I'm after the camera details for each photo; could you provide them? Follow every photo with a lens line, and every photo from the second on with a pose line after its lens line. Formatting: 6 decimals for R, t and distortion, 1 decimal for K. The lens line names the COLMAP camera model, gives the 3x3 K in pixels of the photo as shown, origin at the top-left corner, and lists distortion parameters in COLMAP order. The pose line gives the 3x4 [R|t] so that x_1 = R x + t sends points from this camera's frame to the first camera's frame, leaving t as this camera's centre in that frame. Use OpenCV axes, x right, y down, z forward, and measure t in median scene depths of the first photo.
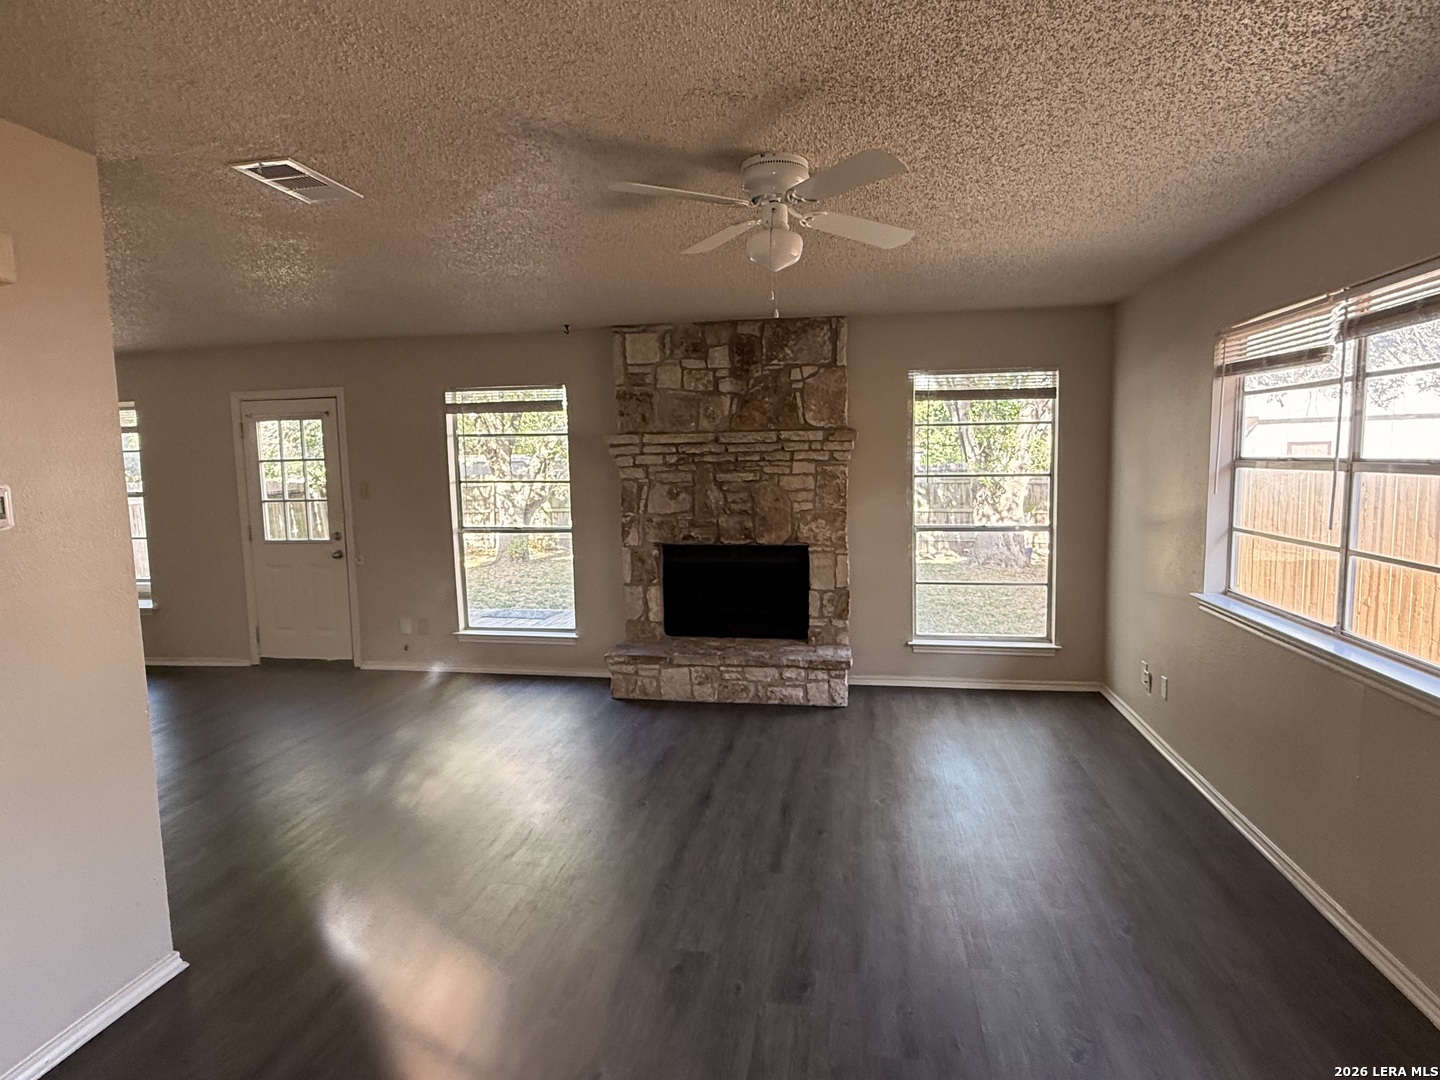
lens RADIAL K [[829.9, 0, 705.1], [0, 829.9, 536.5], [0, 0, 1]] dist [0.004643, 0.000292]
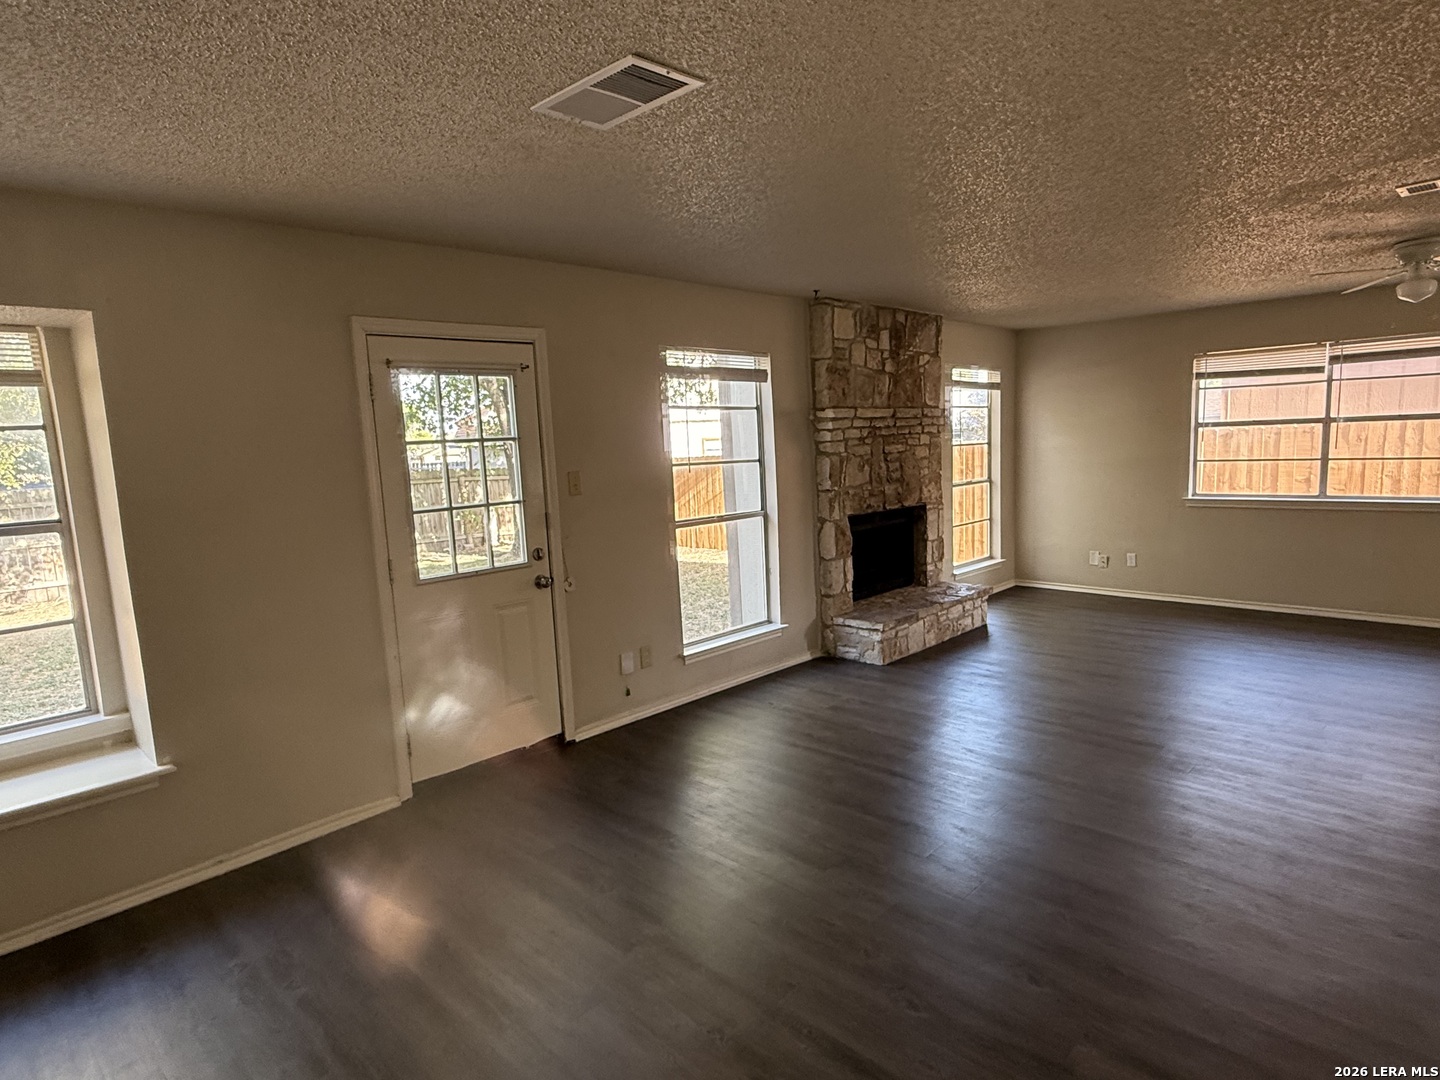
lens RADIAL K [[807.9, 0, 720.0], [0, 807.9, 540.0], [0, 0, 1]] dist [0.000360, -0.000129]
pose [[0.560857, -0.108092, 0.820826, -1.011837], [0.111474, 0.992272, 0.054501, -0.035019], [-0.820374, 0.060933, 0.568572, 0.584064]]
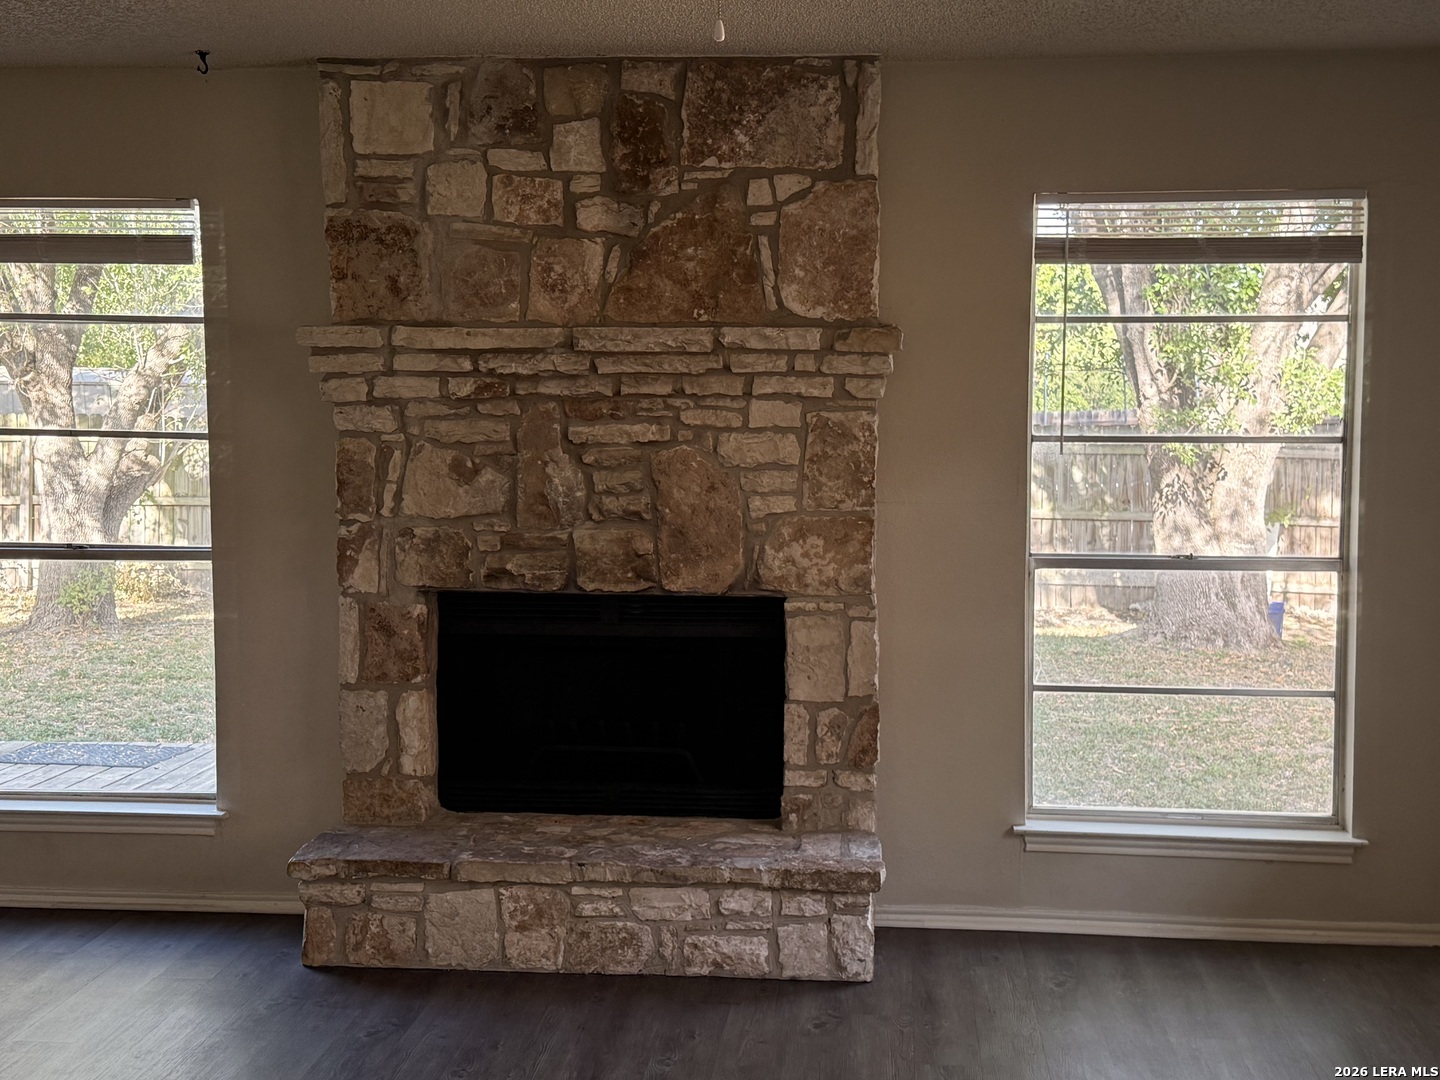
lens RADIAL K [[1856.1, 0, 720.0], [0, 1856.1, 540.0], [0, 0, 1]] dist [0.133847, -0.038414]
pose [[0.995442, 0.012636, 0.094529, 0.001482], [-0.011461, 0.999850, -0.012962, -0.005605], [-0.094678, 0.011819, 0.995438, 0.055259]]
